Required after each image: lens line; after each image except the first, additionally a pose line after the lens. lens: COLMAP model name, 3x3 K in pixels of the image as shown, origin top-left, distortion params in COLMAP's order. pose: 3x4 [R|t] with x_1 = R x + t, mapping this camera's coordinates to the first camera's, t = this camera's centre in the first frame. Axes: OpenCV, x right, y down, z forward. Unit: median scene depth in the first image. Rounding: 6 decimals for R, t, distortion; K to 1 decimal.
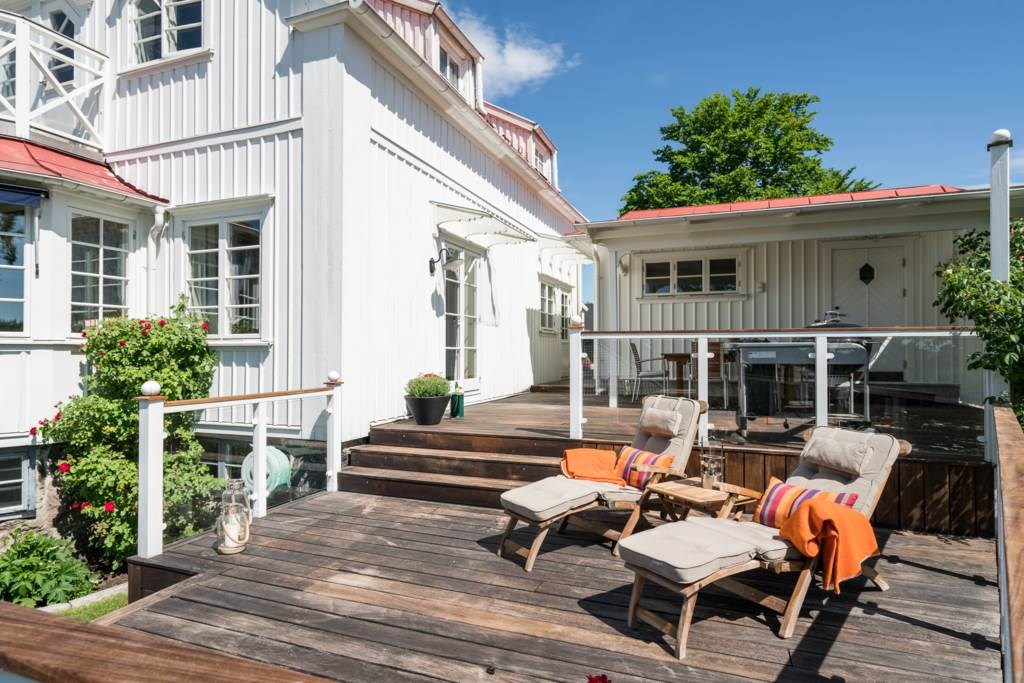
lens RADIAL K [[550.8, 0, 512.2], [0, 550.8, 345.8], [0, 0, 1]] dist [-0.000482, -0.000019]
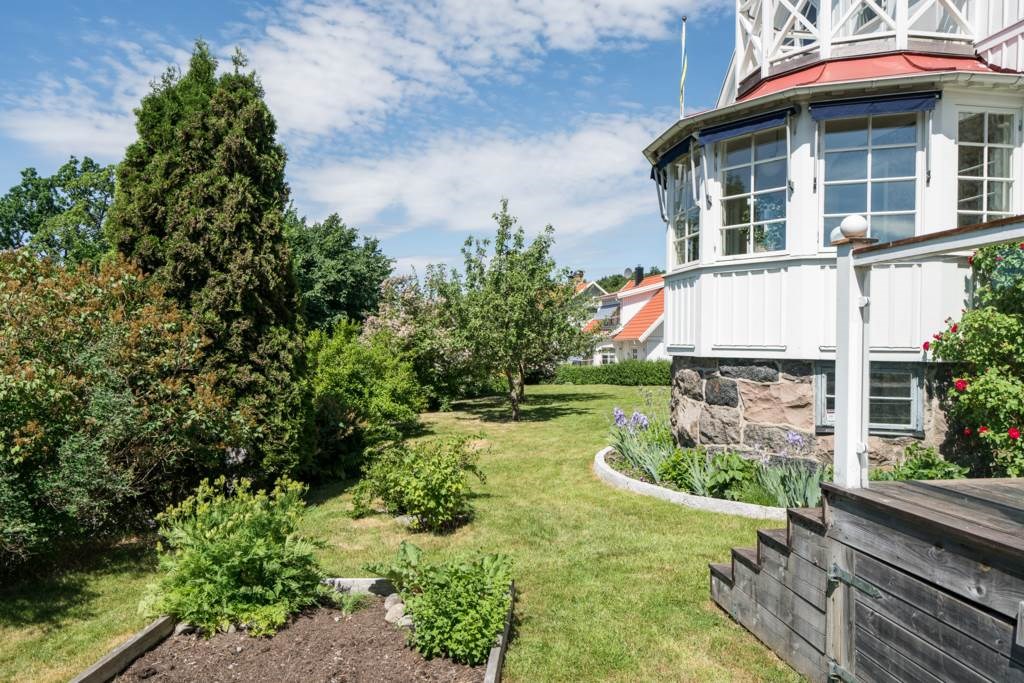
lens RADIAL K [[747.2, 0, 511.7], [0, 747.2, 338.2], [0, 0, 1]] dist [0.011507, 0.003156]
pose [[0.481739, -0.000563, -0.876315, -0.070970], [0.001993, 0.999998, 0.000453, 0.134301], [0.876313, -0.001964, 0.481739, -0.250104]]
